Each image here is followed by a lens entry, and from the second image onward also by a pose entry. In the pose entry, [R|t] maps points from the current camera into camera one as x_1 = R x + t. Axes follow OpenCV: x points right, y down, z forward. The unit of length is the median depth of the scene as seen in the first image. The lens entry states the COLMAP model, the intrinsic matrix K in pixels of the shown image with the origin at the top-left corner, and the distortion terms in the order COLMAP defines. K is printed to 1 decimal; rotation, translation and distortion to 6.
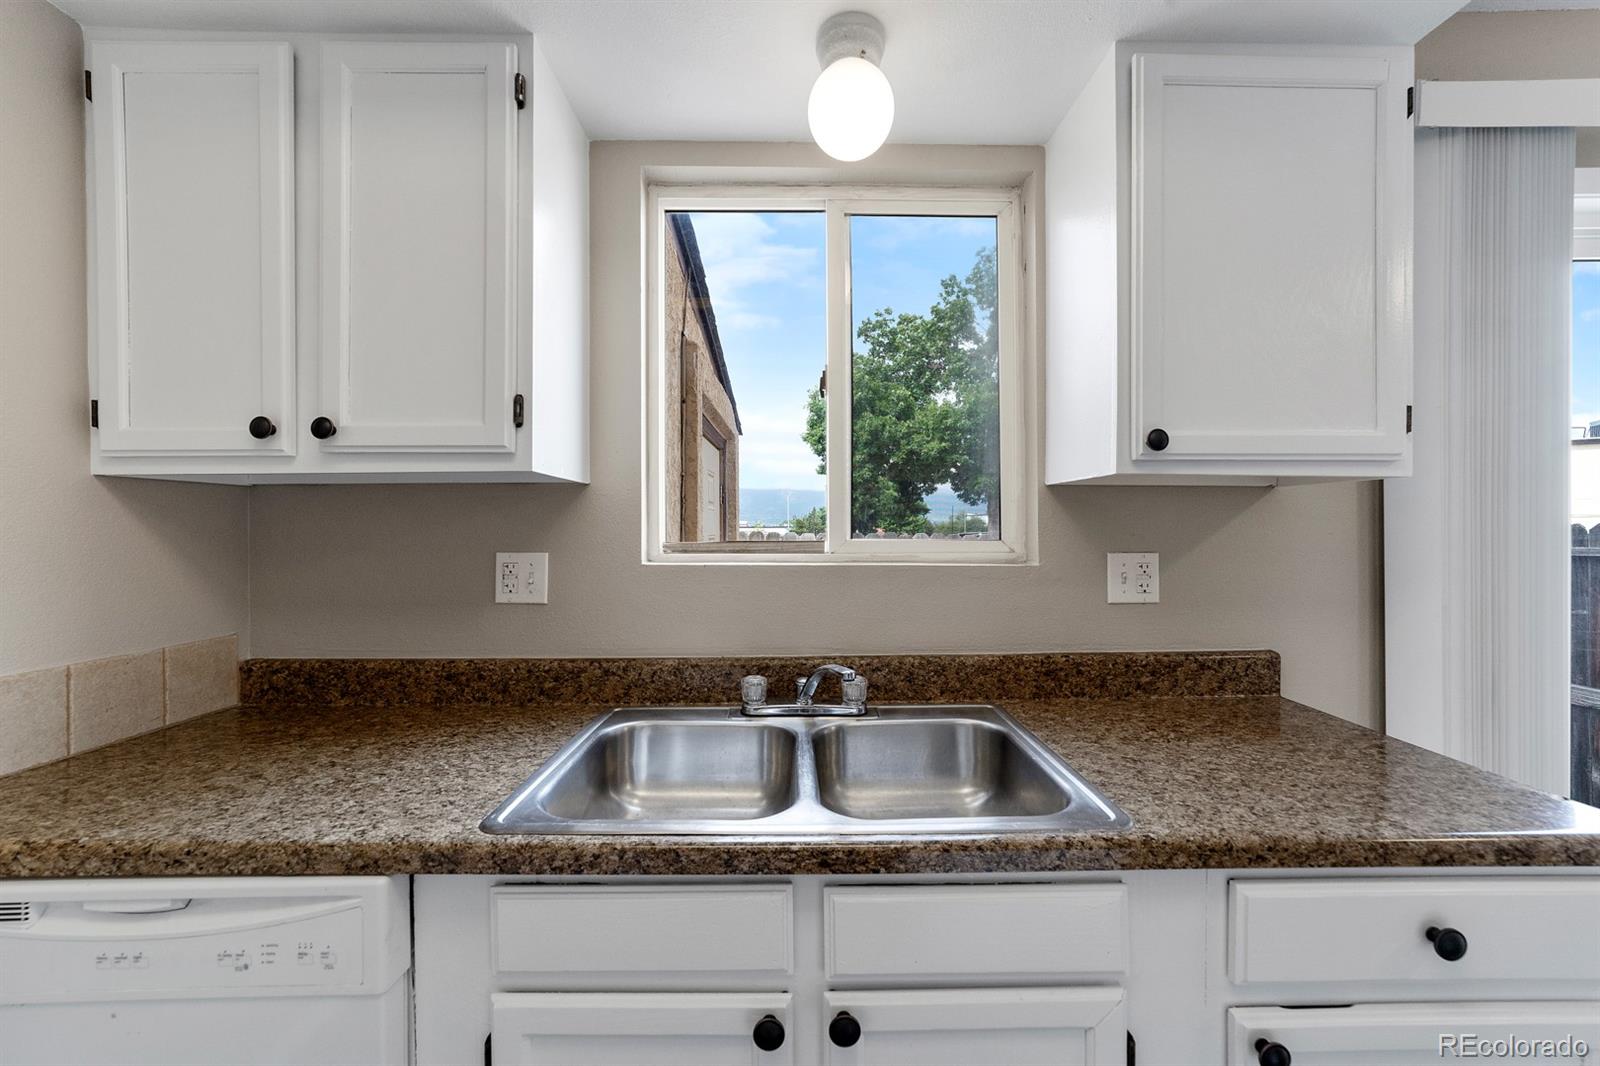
lens RADIAL K [[613.1, 0, 802.4], [0, 613.1, 529.4], [0, 0, 1]] dist [0.000615, 0.000119]
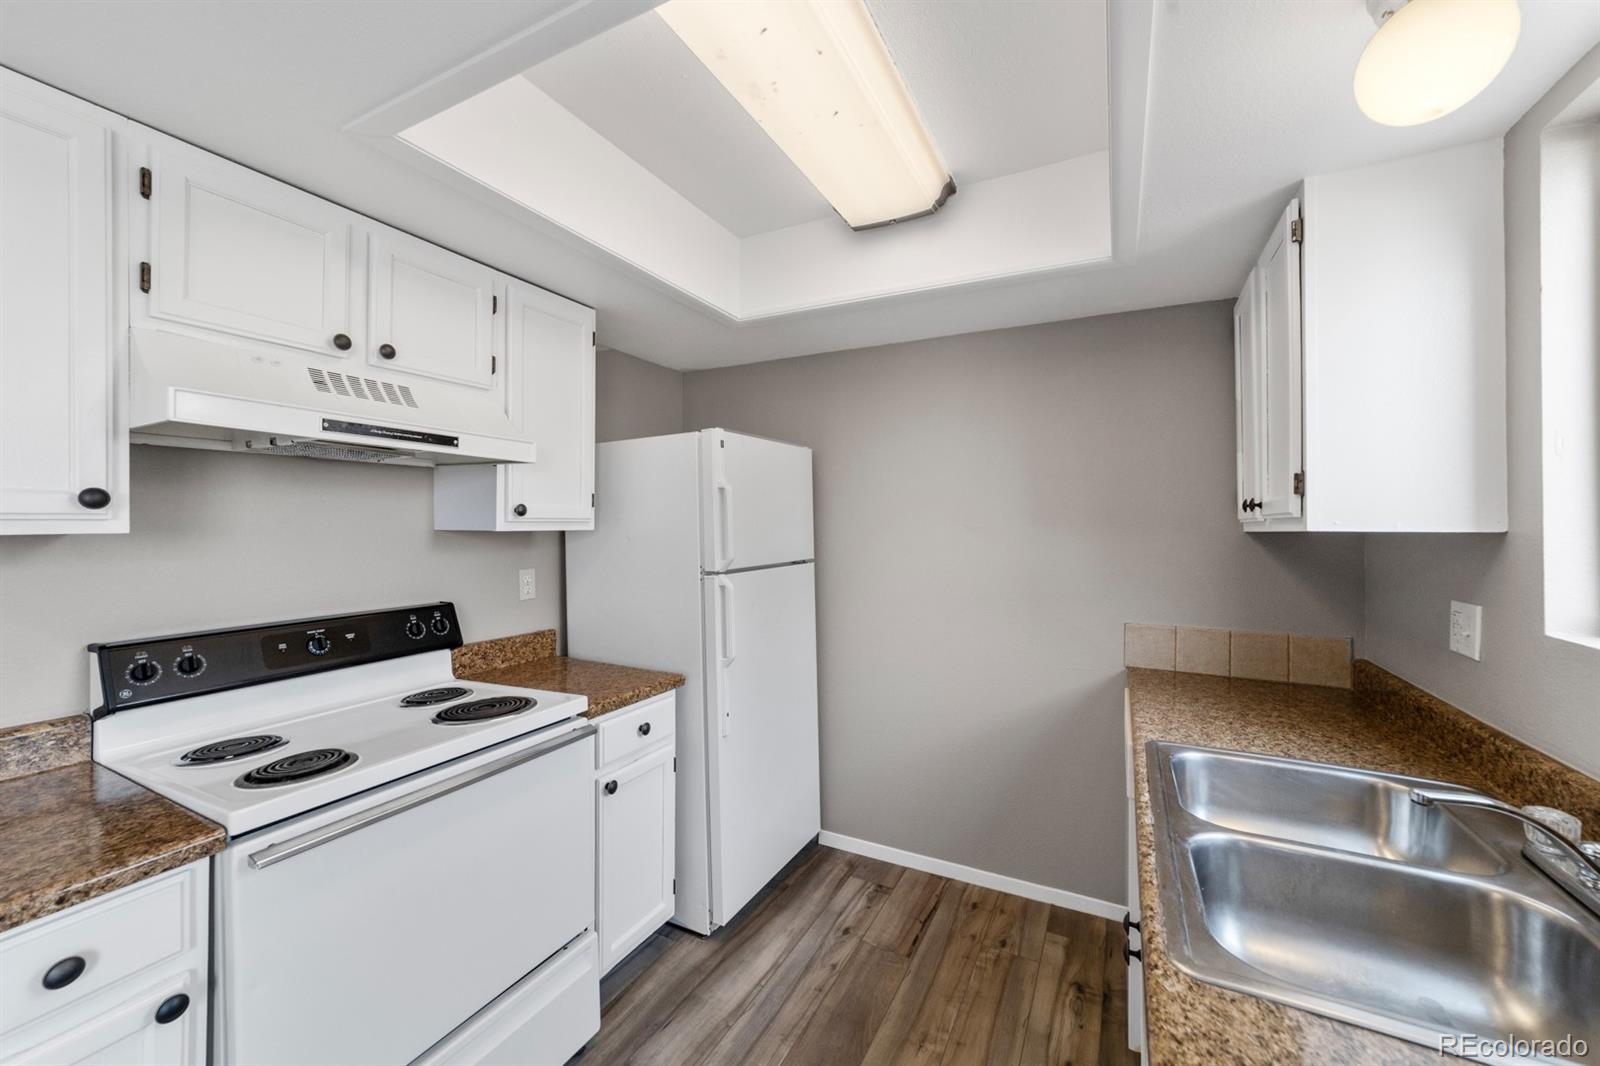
lens RADIAL K [[613.1, 0, 802.4], [0, 613.1, 529.4], [0, 0, 1]] dist [0.000615, 0.000119]
pose [[-0.470646, 0.000595, -0.882322, 1.069022], [-0.002872, 0.999993, 0.002206, -0.092476], [0.882317, 0.003573, -0.470642, 0.647236]]
